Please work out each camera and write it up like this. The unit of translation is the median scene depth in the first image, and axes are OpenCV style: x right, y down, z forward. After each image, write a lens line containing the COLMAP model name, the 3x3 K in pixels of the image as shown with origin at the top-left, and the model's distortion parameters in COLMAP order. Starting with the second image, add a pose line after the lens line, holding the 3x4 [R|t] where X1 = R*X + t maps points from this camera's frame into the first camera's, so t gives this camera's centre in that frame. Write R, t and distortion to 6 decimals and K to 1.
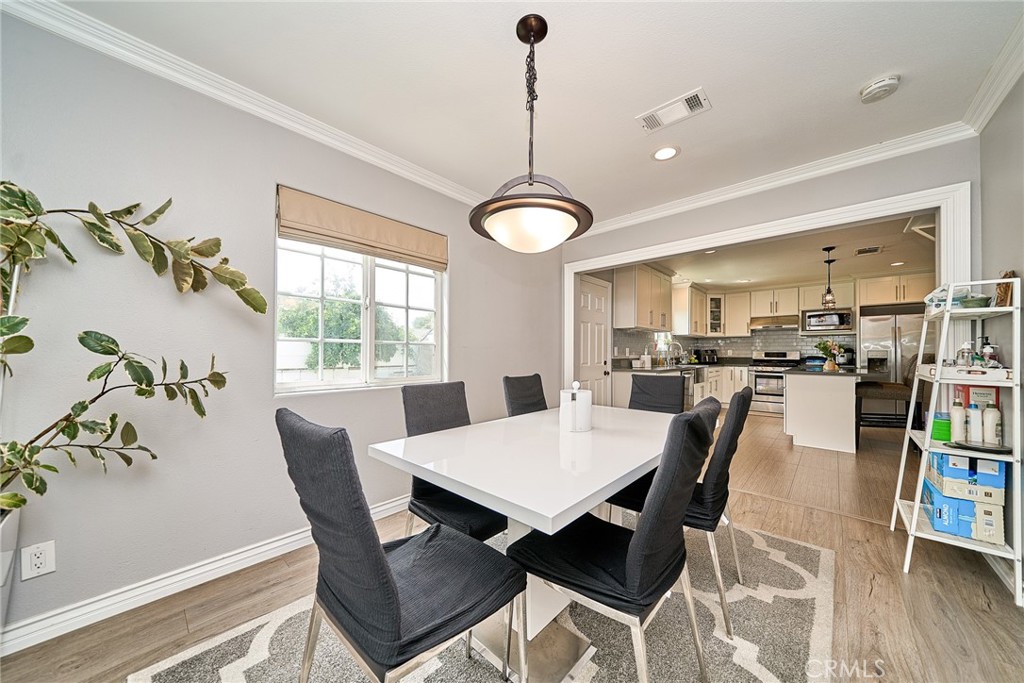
lens RADIAL K [[347.1, 0, 512.6], [0, 347.1, 350.9], [0, 0, 1]] dist [-0.000073, -0.000050]
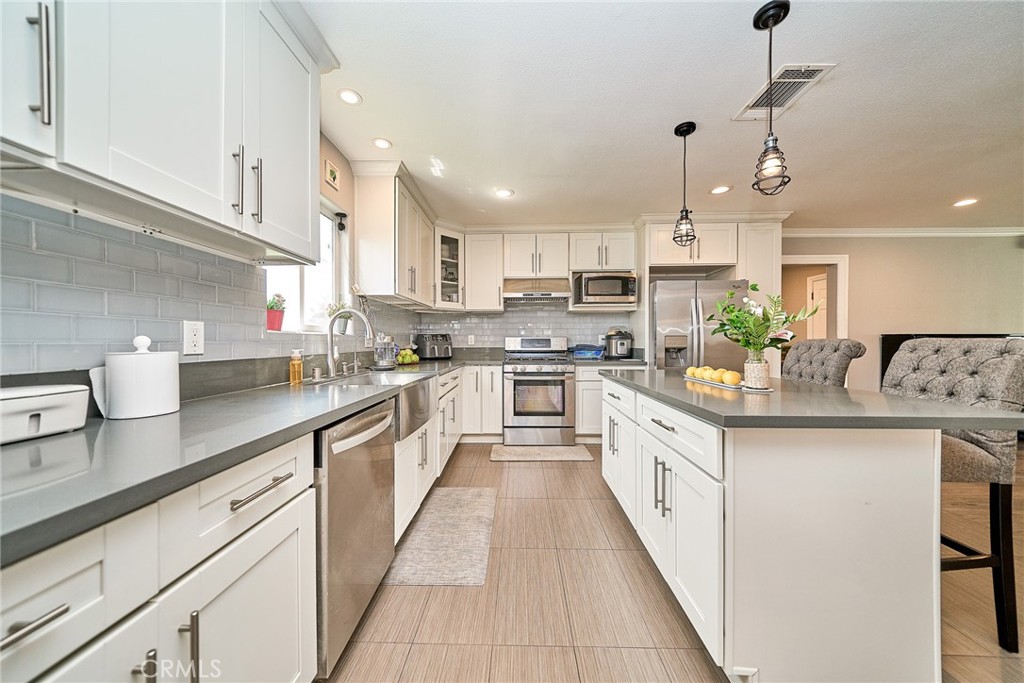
lens RADIAL K [[347.6, 0, 512.0], [0, 347.6, 341.5], [0, 0, 1]] dist [-0.000250, -0.000242]
pose [[0.749789, -0.006598, 0.661644, 0.325900], [0.000059, 0.999951, 0.009904, 0.002790], [-0.661677, -0.007387, 0.749752, 0.577015]]
